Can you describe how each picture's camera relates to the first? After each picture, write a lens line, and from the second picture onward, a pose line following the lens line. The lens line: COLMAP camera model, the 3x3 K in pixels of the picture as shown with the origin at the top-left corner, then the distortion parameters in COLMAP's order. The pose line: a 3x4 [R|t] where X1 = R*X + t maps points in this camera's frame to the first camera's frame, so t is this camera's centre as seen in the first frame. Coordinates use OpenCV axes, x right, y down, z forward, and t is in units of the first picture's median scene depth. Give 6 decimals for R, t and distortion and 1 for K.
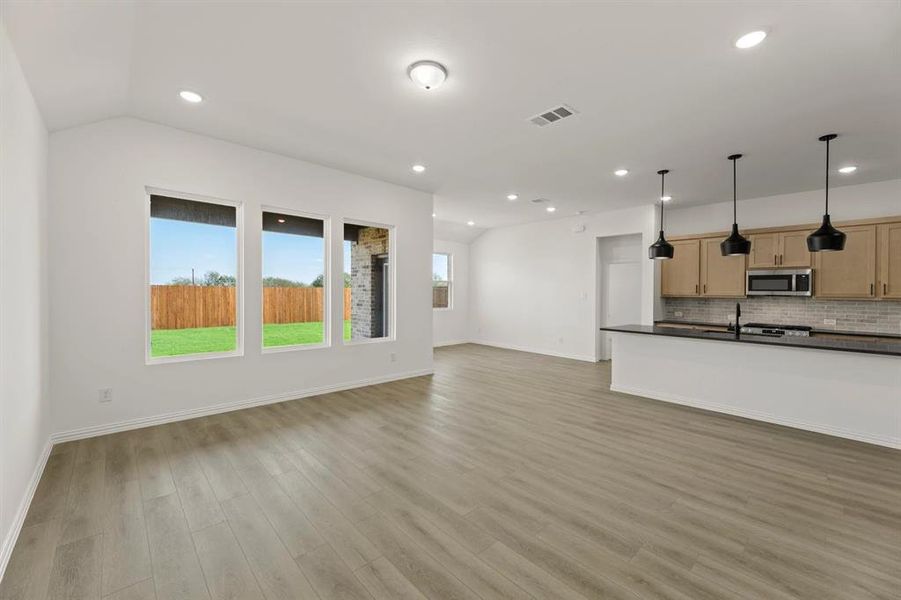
lens RADIAL K [[361.3, 0, 454.5], [0, 361.3, 295.7], [0, 0, 1]] dist [0.000102, 0.000868]
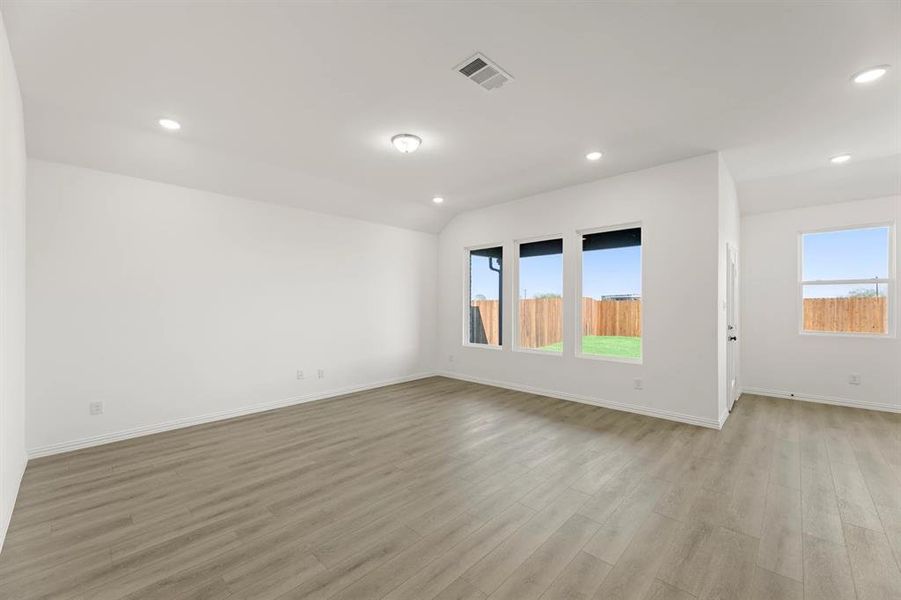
lens RADIAL K [[361.3, 0, 448.7], [0, 361.3, 303.7], [0, 0, 1]] dist [0.000102, 0.000868]
pose [[0.046108, -0.012750, -0.998855, 0.761109], [-0.004305, 0.999907, -0.012963, 0.002094], [0.998927, 0.004898, 0.046048, 0.661600]]
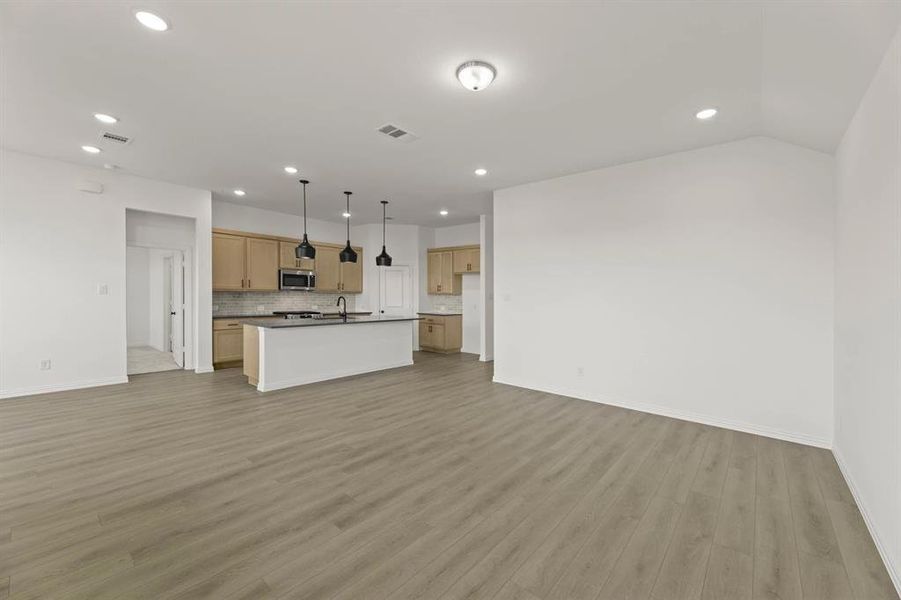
lens RADIAL K [[361.3, 0, 450.5], [0, 361.3, 286.2], [0, 0, 1]] dist [0.000102, 0.000868]
pose [[-0.101055, 0.004659, 0.994870, -0.639298], [-0.010236, 0.999931, -0.005723, -0.015699], [-0.994828, -0.010762, -0.101000, 0.709794]]
